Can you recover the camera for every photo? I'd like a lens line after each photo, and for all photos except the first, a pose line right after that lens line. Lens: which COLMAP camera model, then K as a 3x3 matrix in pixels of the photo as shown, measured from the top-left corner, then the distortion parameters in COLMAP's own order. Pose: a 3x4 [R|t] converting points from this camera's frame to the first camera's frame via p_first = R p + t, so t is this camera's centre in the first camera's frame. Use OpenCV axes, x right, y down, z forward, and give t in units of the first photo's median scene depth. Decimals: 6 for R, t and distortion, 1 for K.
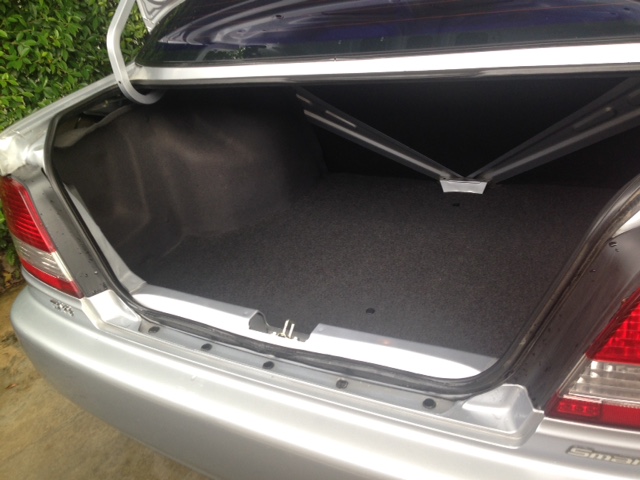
lens RADIAL K [[617.6, 0, 320.0], [0, 617.6, 240.0], [0, 0, 1]] dist [0.002845, -0.123549]
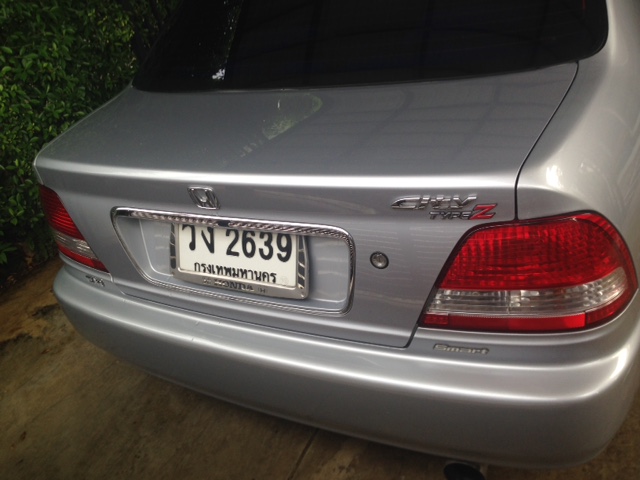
lens RADIAL K [[617.6, 0, 320.0], [0, 617.6, 240.0], [0, 0, 1]] dist [0.002845, -0.123549]
pose [[0.997786, -0.066467, 0.002060, 0.037769], [0.066221, 0.995966, 0.060555, -0.013453], [-0.006077, -0.060284, 0.998163, -0.166318]]
